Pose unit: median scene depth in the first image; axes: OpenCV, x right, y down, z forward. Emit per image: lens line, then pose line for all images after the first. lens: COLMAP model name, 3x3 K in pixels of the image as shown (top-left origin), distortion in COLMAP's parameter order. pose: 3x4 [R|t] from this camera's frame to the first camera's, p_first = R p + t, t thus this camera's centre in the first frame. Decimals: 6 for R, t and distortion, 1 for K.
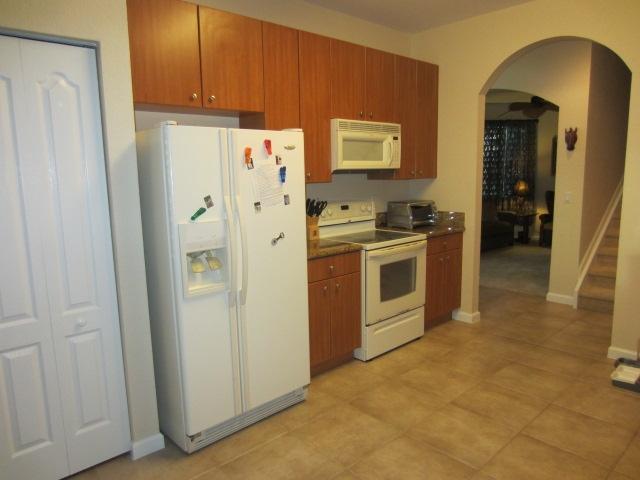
lens RADIAL K [[456.0, 0, 321.0], [0, 456.0, 239.7], [0, 0, 1]] dist [-0.020901, 0.004538]
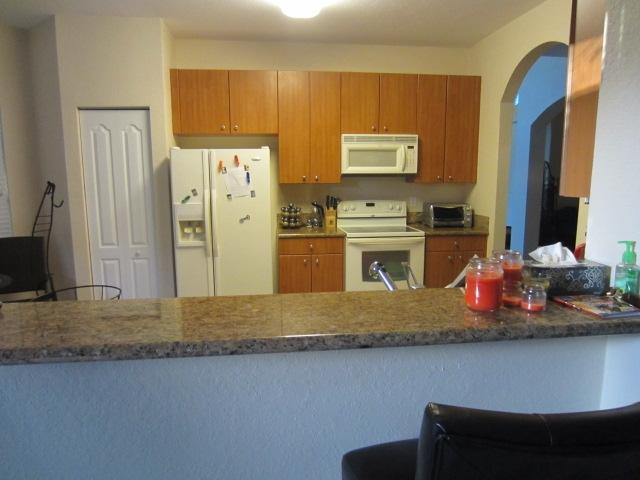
lens RADIAL K [[456.0, 0, 319.1], [0, 456.0, 240.0], [0, 0, 1]] dist [-0.020901, 0.004538]
pose [[0.814570, 0.098821, -0.571586, 0.735099], [-0.095253, 0.994793, 0.036242, -0.008207], [0.572191, 0.024923, 0.819742, -0.087285]]
